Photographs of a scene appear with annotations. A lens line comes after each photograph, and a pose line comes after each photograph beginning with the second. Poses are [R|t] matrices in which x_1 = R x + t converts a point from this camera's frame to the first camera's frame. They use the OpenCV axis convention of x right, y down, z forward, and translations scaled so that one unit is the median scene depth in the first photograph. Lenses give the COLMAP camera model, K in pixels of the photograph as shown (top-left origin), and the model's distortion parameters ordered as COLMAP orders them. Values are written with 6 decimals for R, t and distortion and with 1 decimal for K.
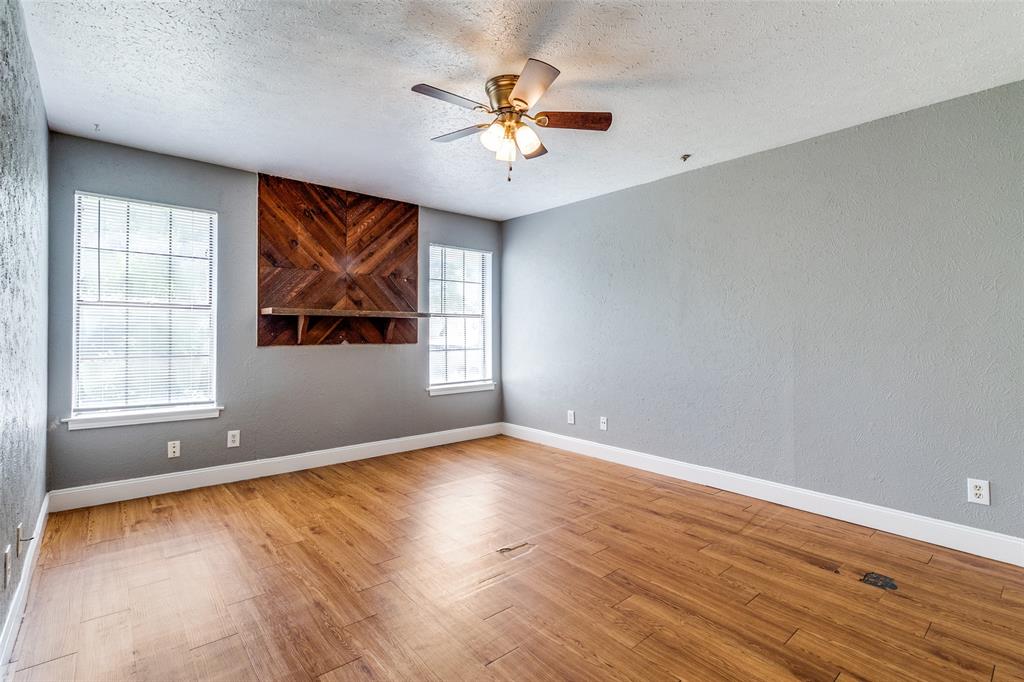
lens RADIAL K [[471.9, 0, 514.2], [0, 471.9, 333.5], [0, 0, 1]] dist [-0.001546, -0.000195]
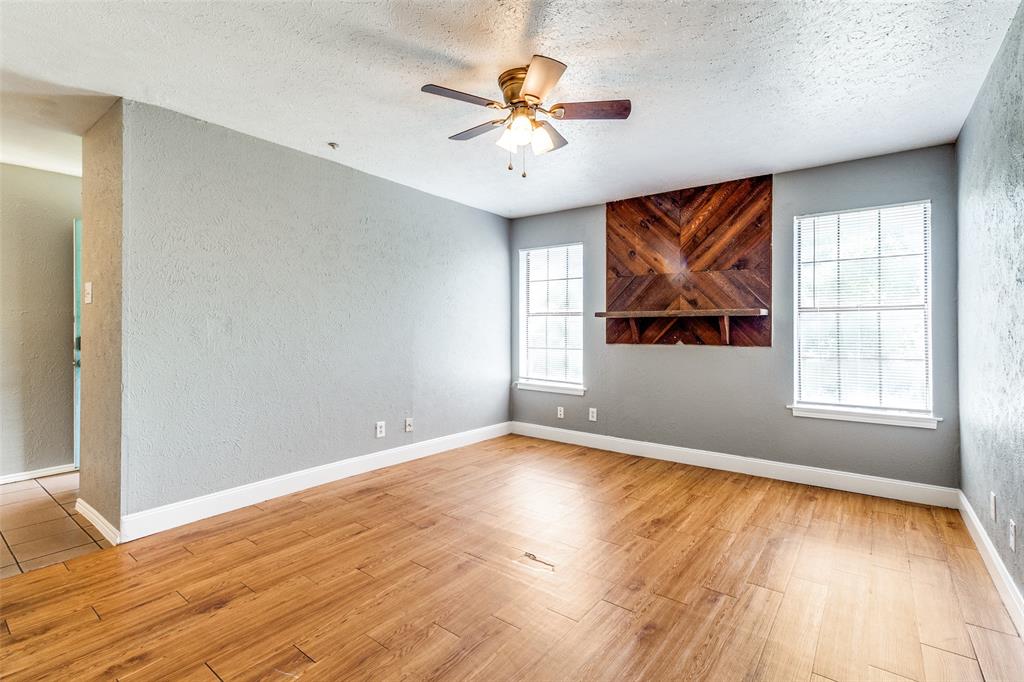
lens RADIAL K [[471.9, 0, 516.0], [0, 471.9, 340.1], [0, 0, 1]] dist [-0.001546, -0.000195]
pose [[0.210366, 0.017237, -0.977471, 0.548641], [-0.005603, 0.999849, 0.016425, -0.001298], [0.977607, 0.002022, 0.210431, 0.455959]]
